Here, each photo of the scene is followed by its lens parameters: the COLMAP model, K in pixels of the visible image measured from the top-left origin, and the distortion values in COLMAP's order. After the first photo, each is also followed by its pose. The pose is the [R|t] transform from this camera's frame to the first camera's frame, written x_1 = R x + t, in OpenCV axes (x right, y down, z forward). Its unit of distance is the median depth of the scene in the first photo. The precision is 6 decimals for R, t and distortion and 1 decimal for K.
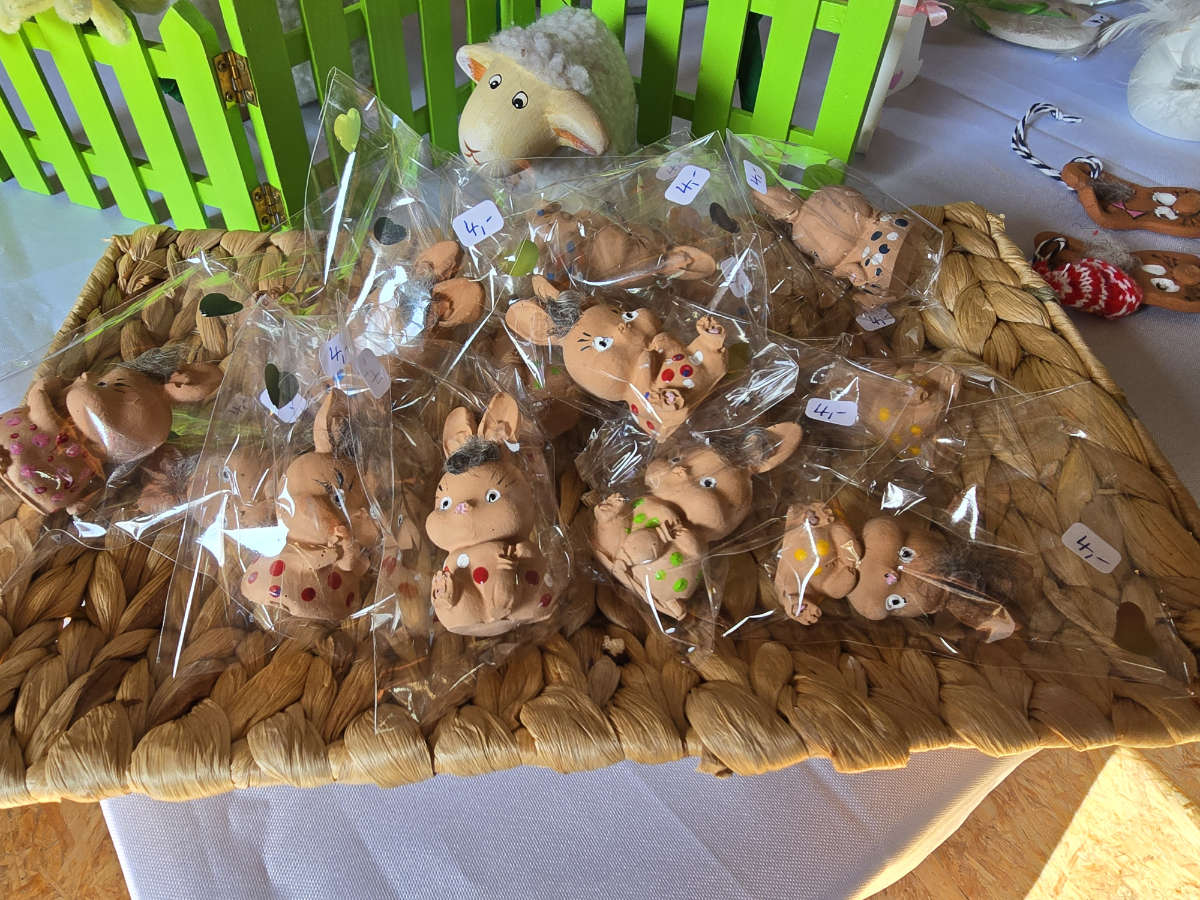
lens RADIAL K [[824.3, 0, 595.4], [0, 824.3, 448.9], [0, 0, 1]] dist [0.003410, 0.003607]
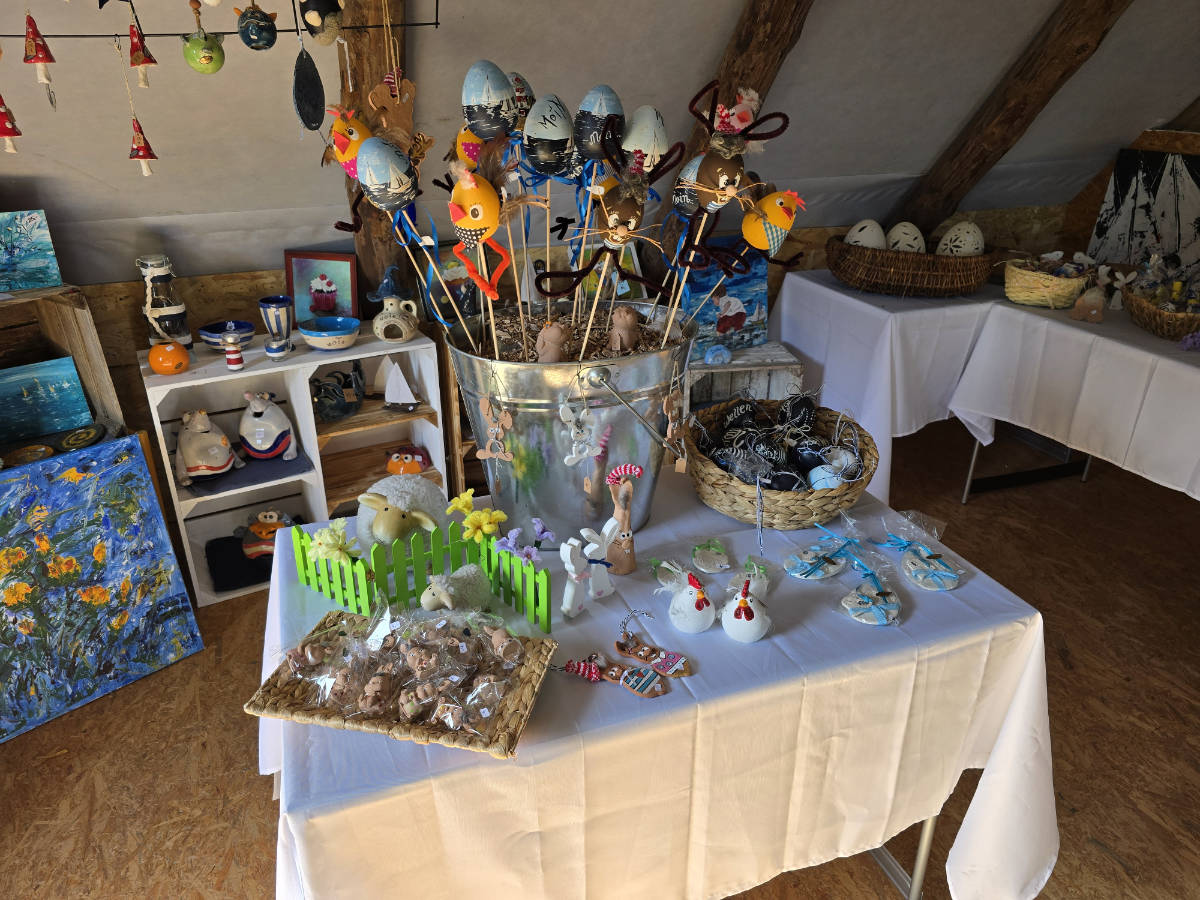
lens RADIAL K [[808.5, 0, 604.5], [0, 808.5, 461.9], [0, 0, 1]] dist [0.046138, -0.036643]
pose [[0.964960, 0.112861, -0.236887, 1.947191], [-0.202222, 0.895141, -0.397277, 0.478853], [0.167210, 0.431260, 0.886598, -3.227802]]
